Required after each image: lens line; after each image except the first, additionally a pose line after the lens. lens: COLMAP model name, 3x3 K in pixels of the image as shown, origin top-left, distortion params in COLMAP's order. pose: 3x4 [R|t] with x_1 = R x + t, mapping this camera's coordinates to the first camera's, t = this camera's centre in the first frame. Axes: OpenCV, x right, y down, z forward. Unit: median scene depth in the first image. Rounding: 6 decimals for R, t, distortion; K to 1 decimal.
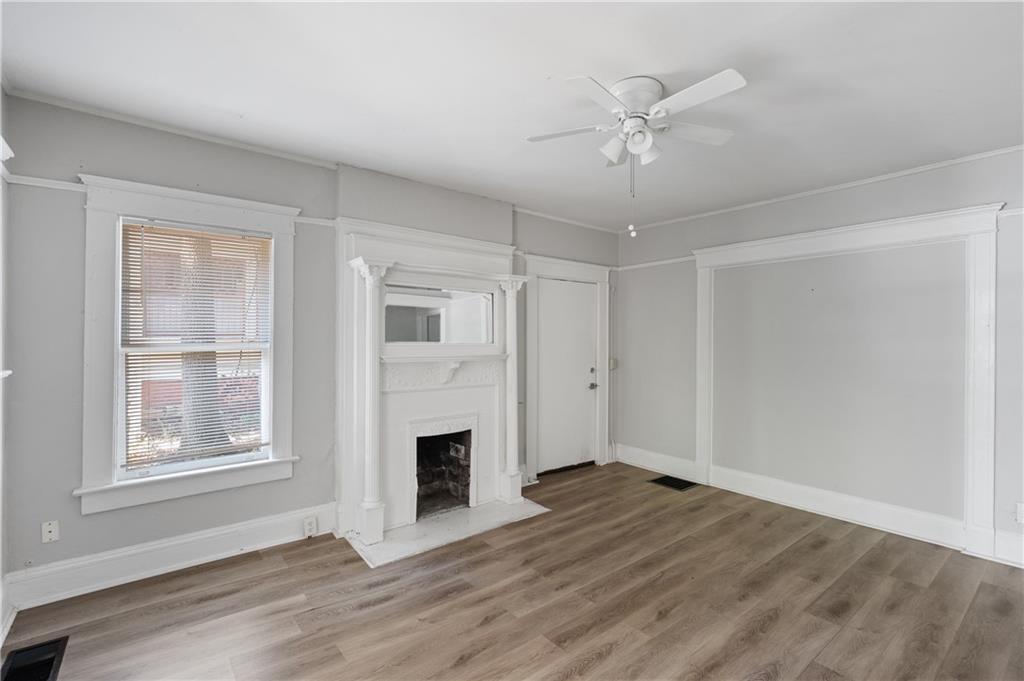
lens RADIAL K [[467.6, 0, 516.4], [0, 467.6, 344.6], [0, 0, 1]] dist [-0.000150, -0.000183]
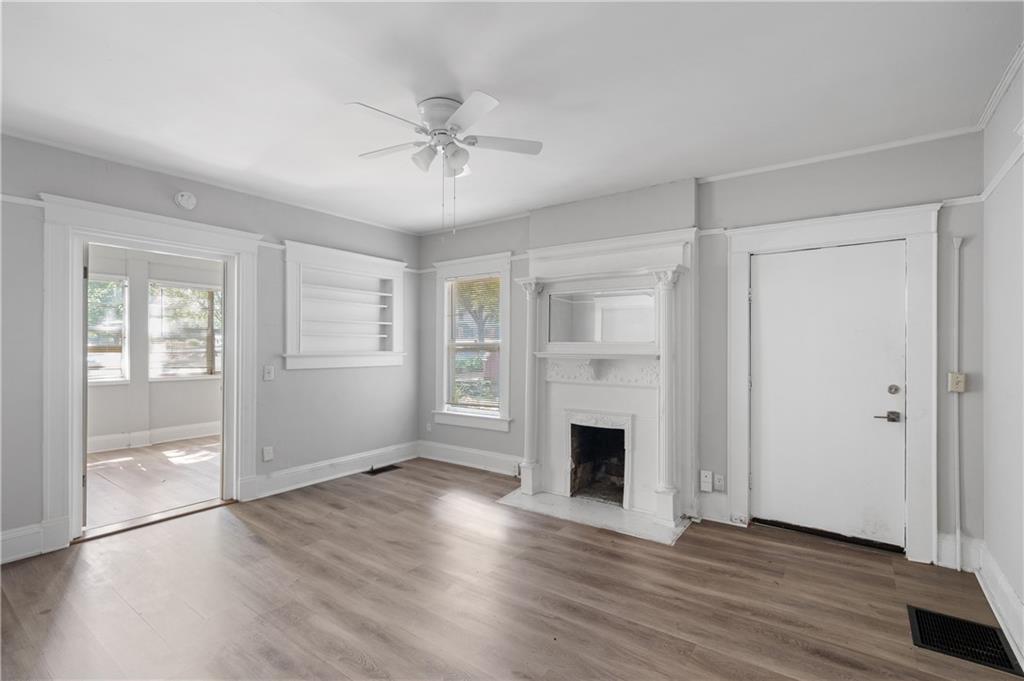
lens RADIAL K [[467.6, 0, 516.4], [0, 467.6, 344.6], [0, 0, 1]] dist [-0.000150, -0.000183]
pose [[0.261585, 0.000731, -0.965180, 0.804415], [-0.010256, 0.999945, -0.002022, 0.006275], [0.965126, 0.010427, 0.261578, 0.524530]]
